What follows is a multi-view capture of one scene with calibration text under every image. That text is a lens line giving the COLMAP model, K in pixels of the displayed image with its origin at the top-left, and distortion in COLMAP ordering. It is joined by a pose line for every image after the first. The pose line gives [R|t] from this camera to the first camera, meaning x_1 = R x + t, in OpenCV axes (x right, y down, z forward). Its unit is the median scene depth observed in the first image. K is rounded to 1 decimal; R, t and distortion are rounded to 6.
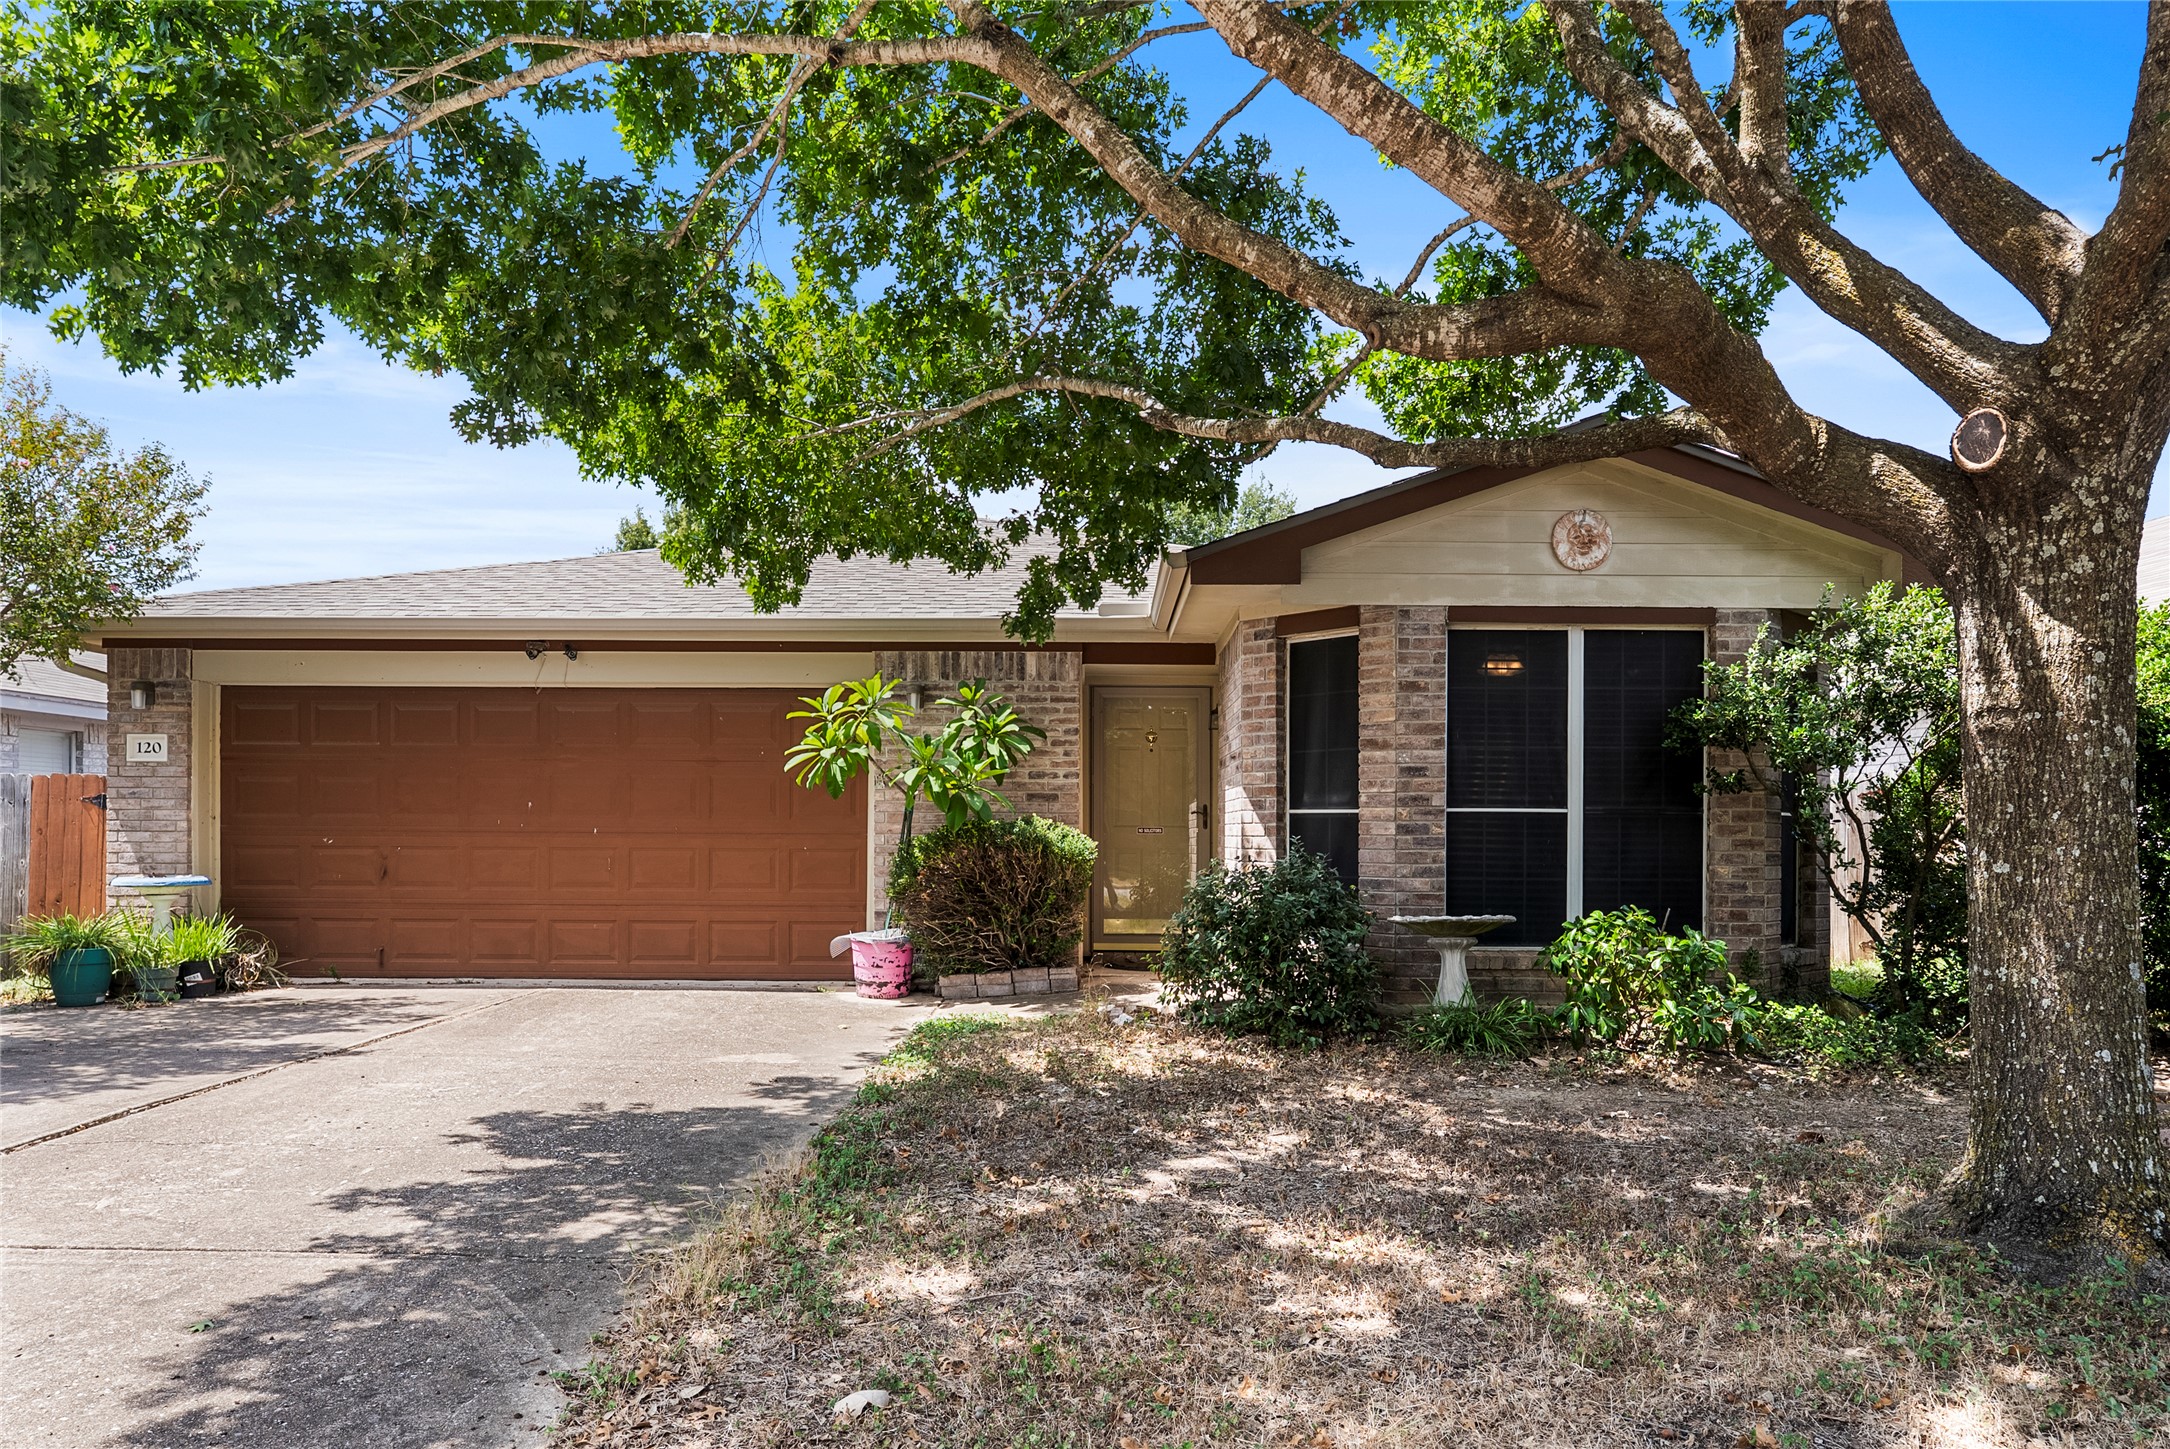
lens RADIAL K [[1386.4, 0, 1085.0], [0, 1386.4, 724.5], [0, 0, 1]] dist [0.028725, -0.044465]
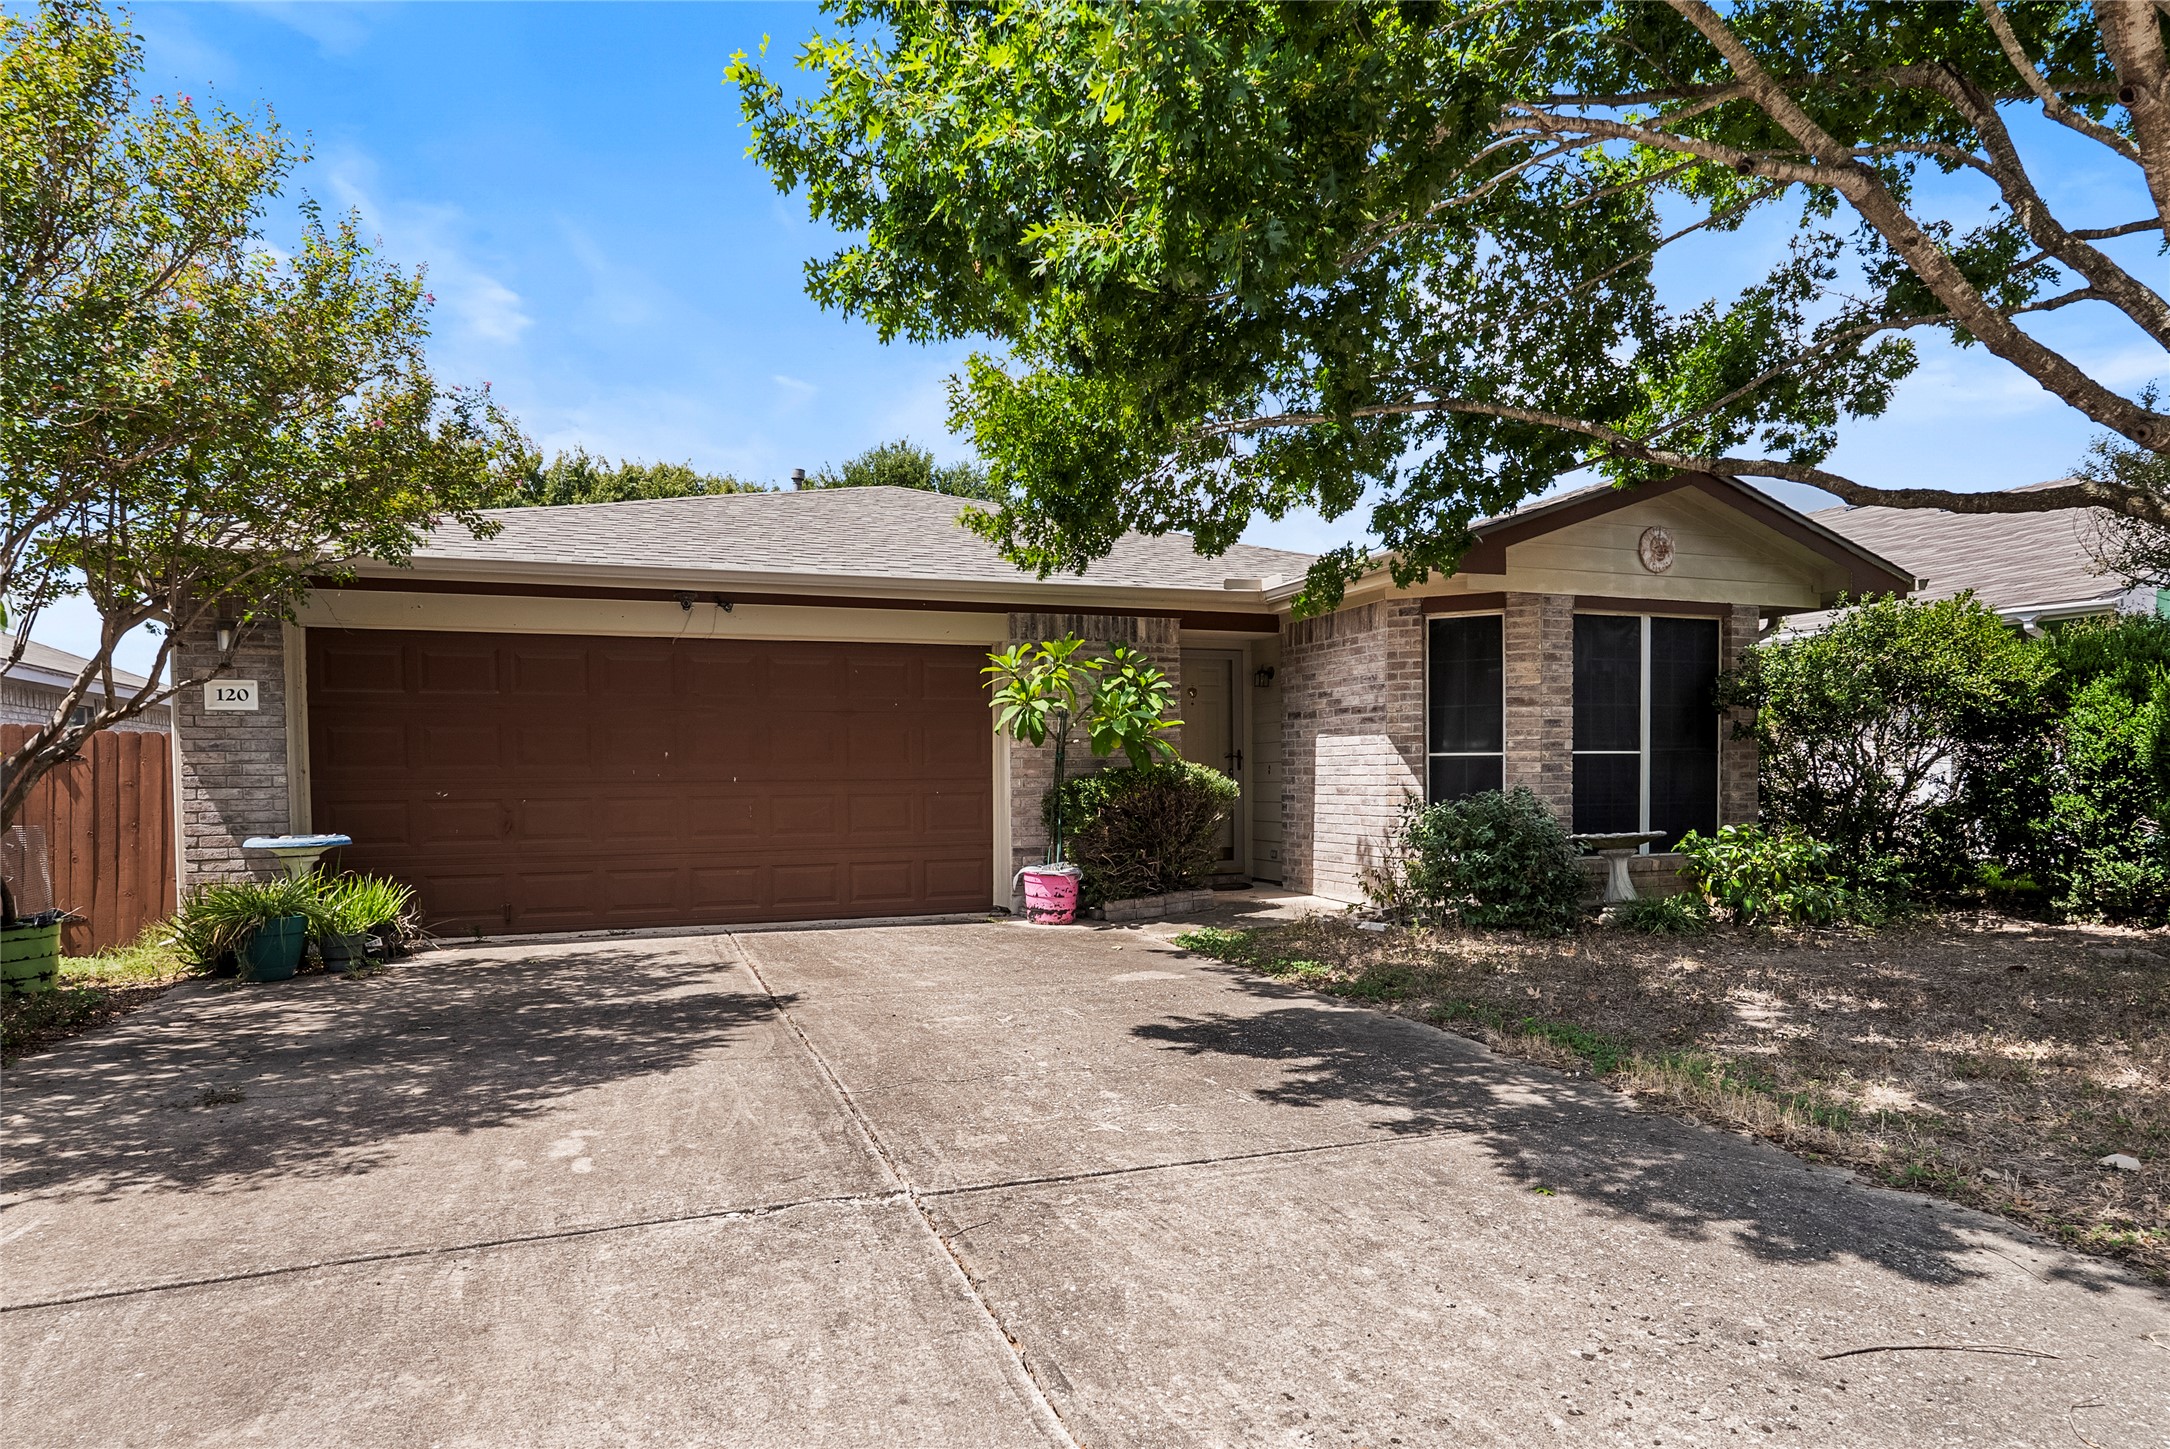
lens RADIAL K [[1261.0, 0, 1085.0], [0, 1261.0, 724.5], [0, 0, 1]] dist [0.014169, -0.000293]
pose [[0.935049, -0.000026, 0.354519, -0.577778], [-0.013480, 0.999274, 0.035626, -0.000774], [-0.354262, -0.038091, 0.934370, 0.055128]]
